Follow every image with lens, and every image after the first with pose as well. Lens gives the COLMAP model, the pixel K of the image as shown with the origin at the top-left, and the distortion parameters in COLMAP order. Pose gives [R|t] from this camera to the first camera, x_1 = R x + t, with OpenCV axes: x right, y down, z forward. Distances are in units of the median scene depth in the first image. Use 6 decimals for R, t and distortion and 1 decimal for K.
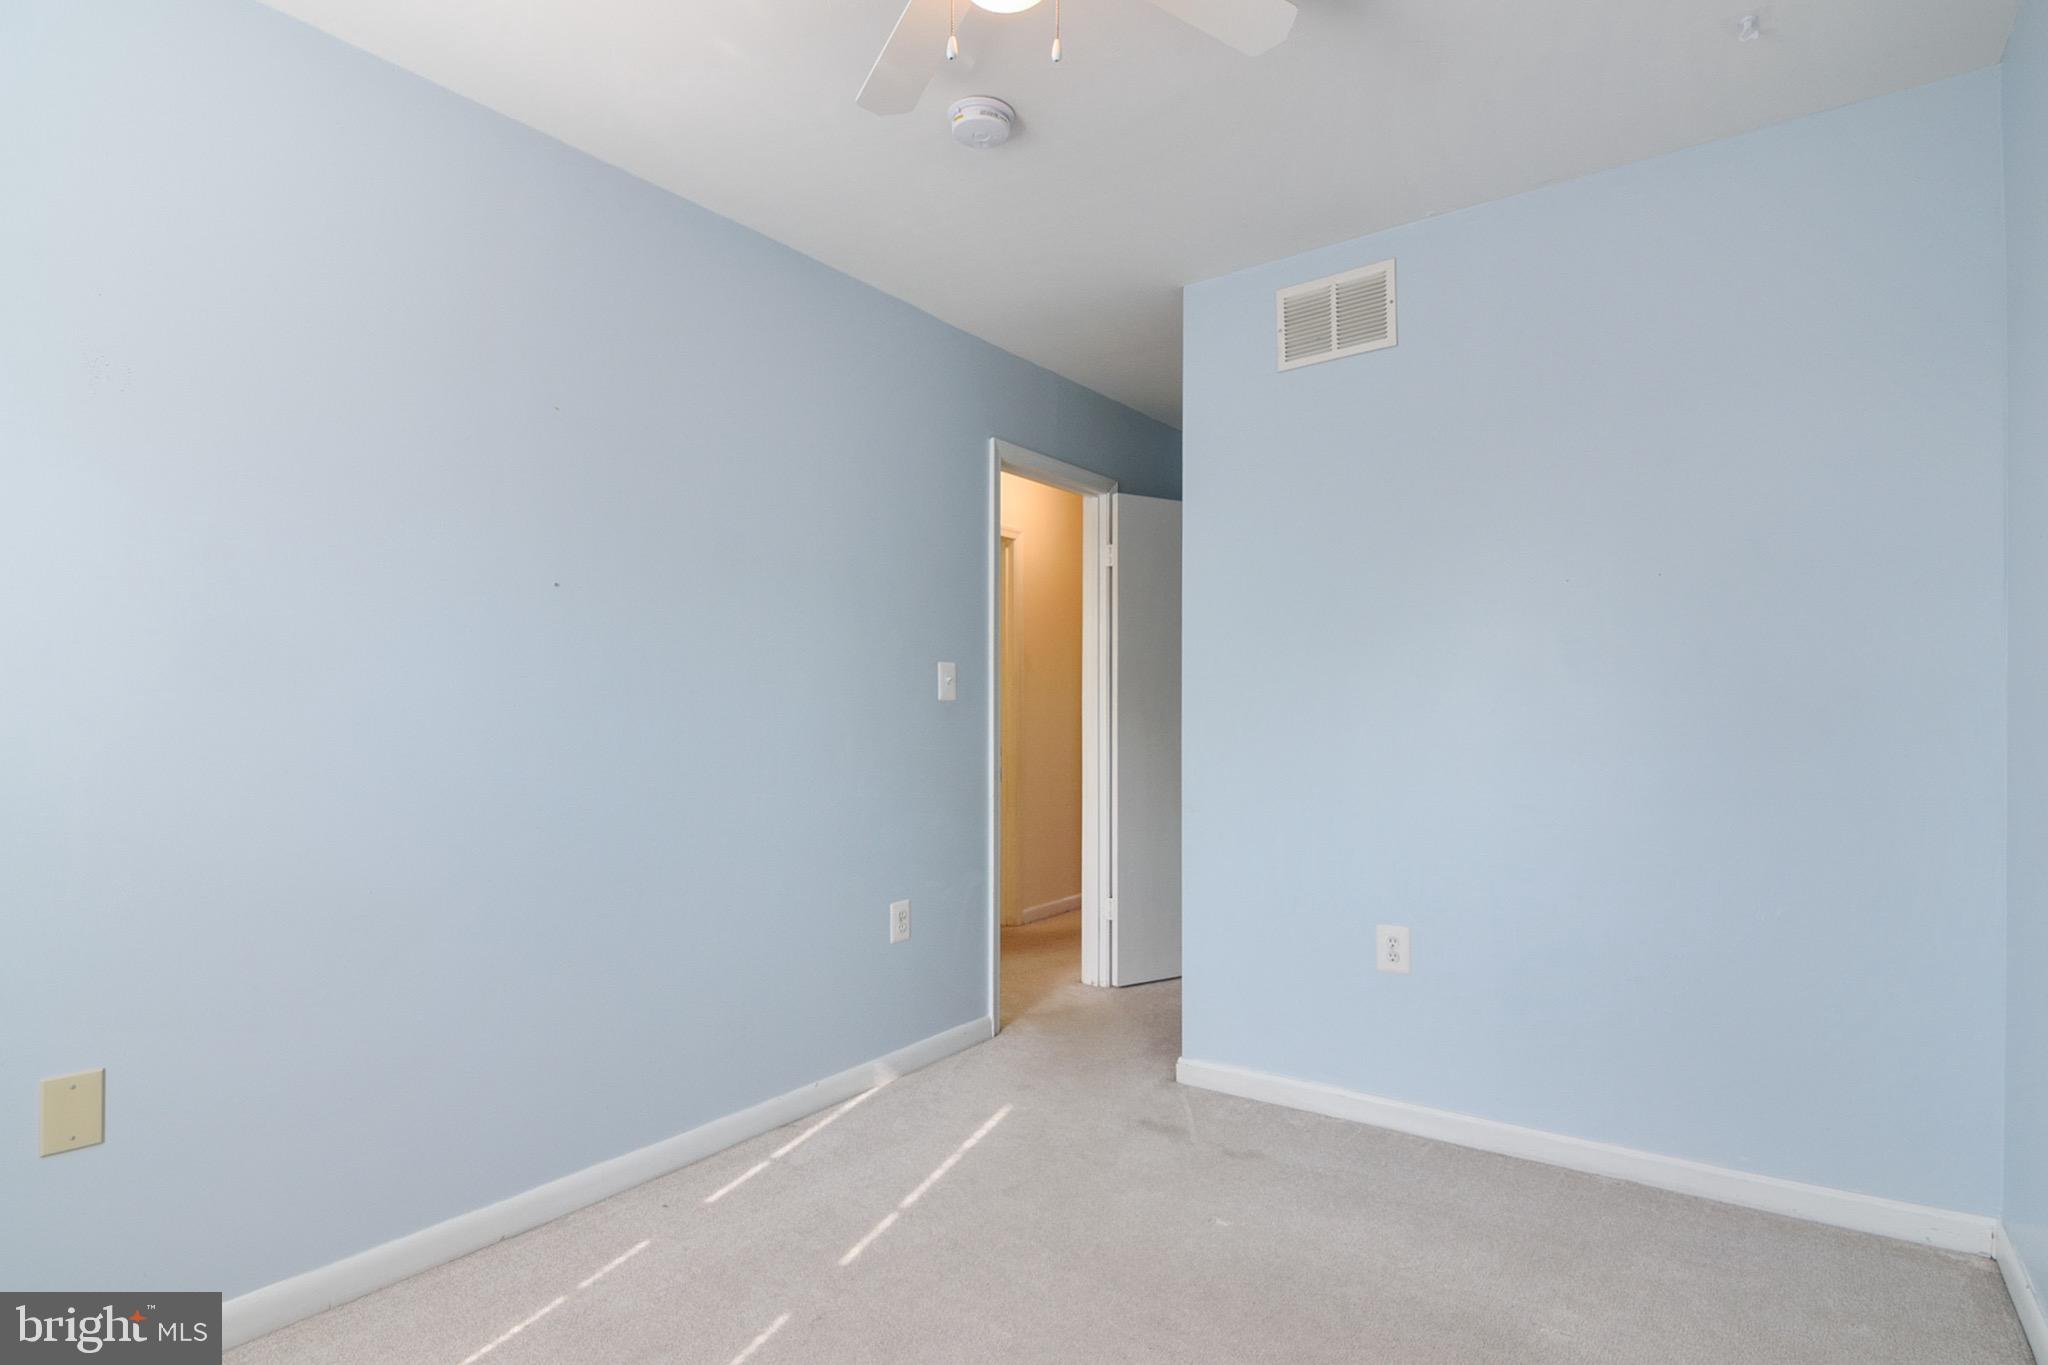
lens RADIAL K [[1027.6, 0, 1036.2], [0, 1027.6, 706.9], [0, 0, 1]] dist [0.000325, -0.012778]
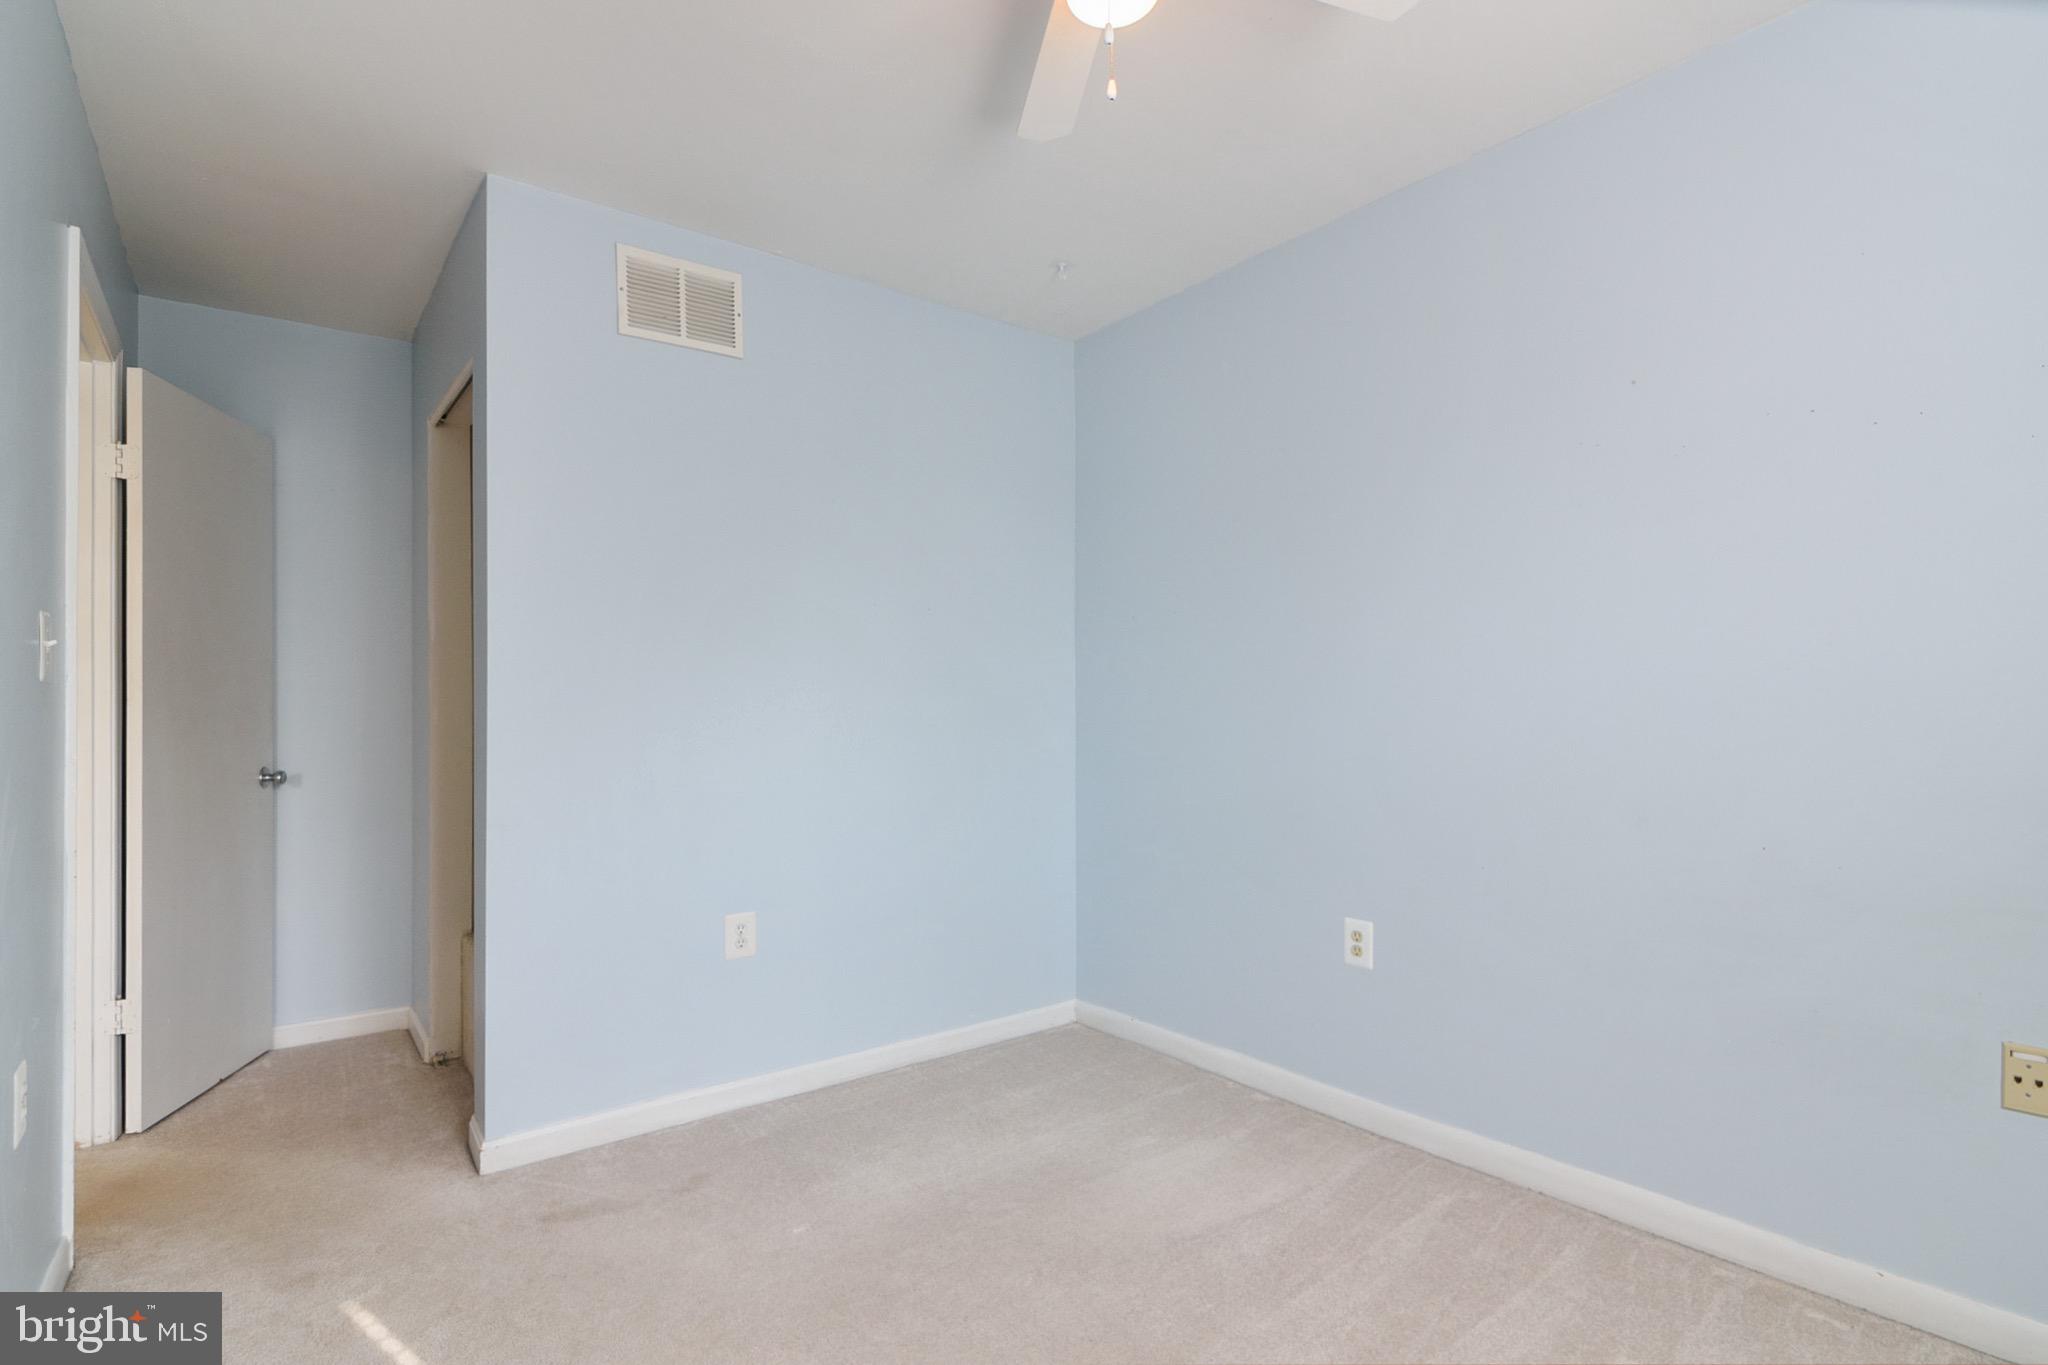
lens RADIAL K [[1027.6, 0, 1036.2], [0, 1027.6, 706.9], [0, 0, 1]] dist [0.000325, -0.012778]
pose [[0.270783, 0.006679, 0.962617, -0.555906], [-0.006743, 0.999965, -0.005041, 0.006400], [-0.962617, -0.005126, 0.270818, 0.412243]]
